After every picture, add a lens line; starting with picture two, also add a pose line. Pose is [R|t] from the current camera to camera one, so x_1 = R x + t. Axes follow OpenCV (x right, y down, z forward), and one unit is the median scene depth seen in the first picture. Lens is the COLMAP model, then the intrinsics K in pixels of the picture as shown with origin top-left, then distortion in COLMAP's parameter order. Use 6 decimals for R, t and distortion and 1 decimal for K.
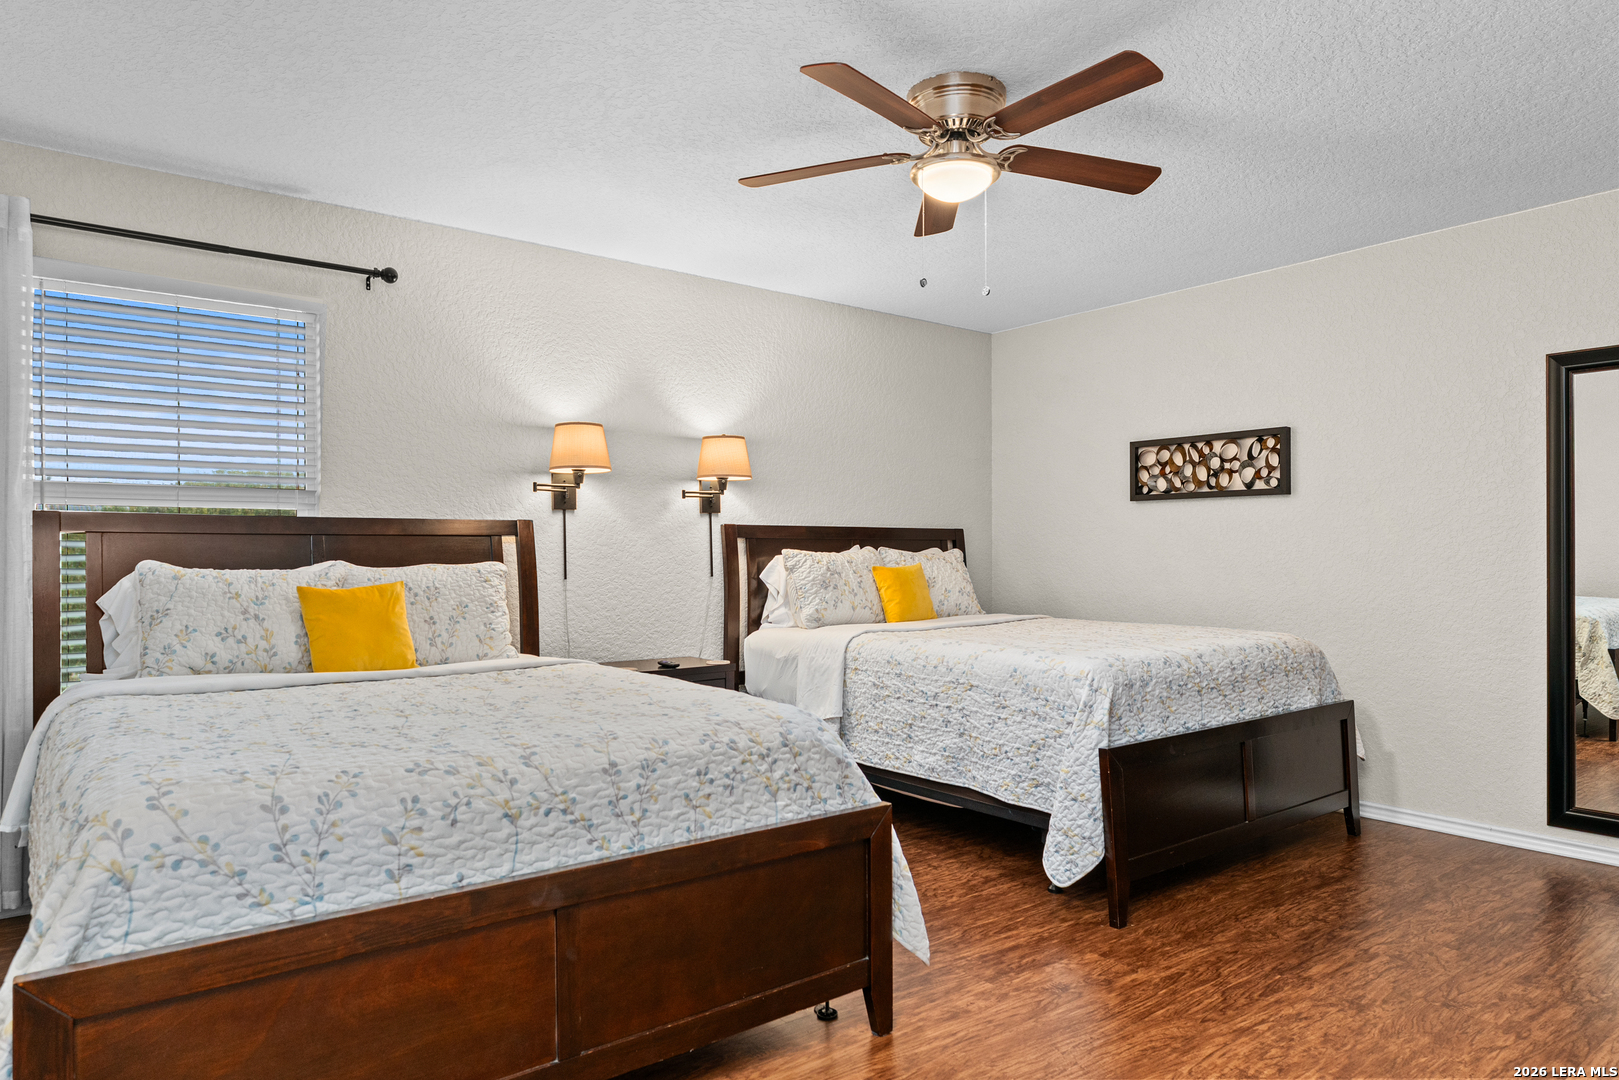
lens RADIAL K [[1008.7, 0, 805.4], [0, 1008.7, 556.6], [0, 0, 1]] dist [-0.002230, -0.000900]
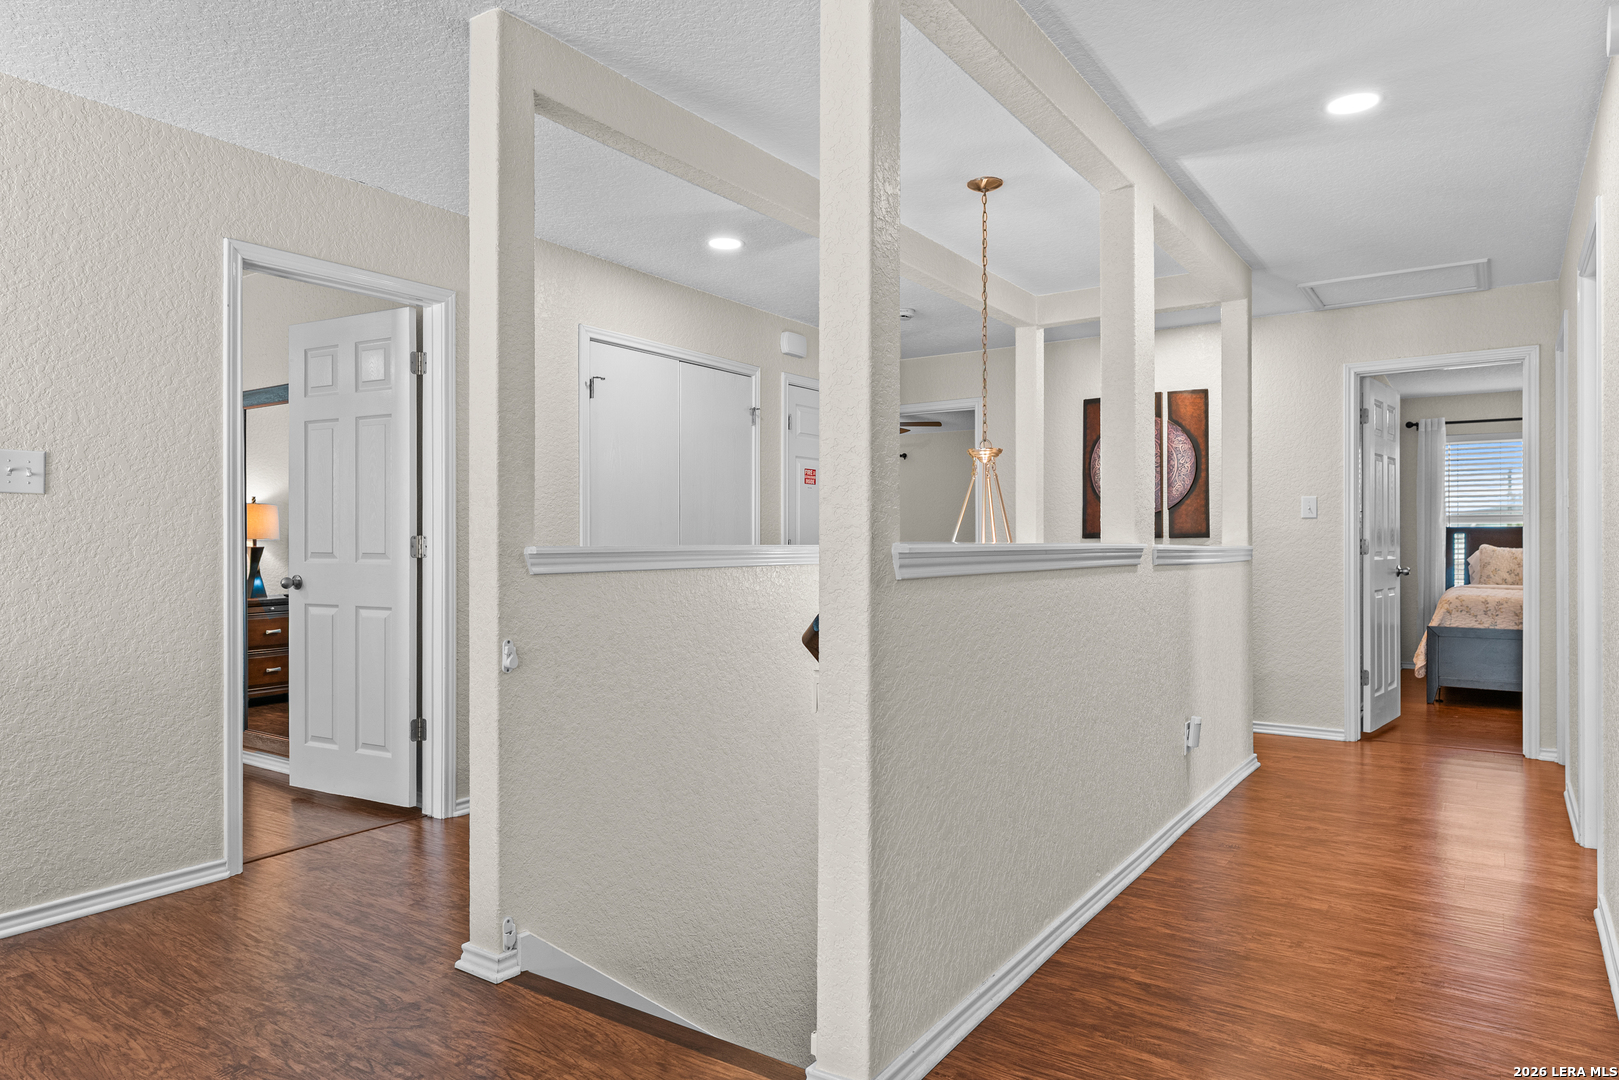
lens RADIAL K [[1008.7, 0, 805.4], [0, 1008.7, 556.6], [0, 0, 1]] dist [-0.002230, -0.000900]
pose [[0.304569, 0.005304, -0.952475, 1.304345], [0.007000, 0.999945, 0.007807, 0.001340], [0.952464, -0.009045, 0.304515, -1.489135]]
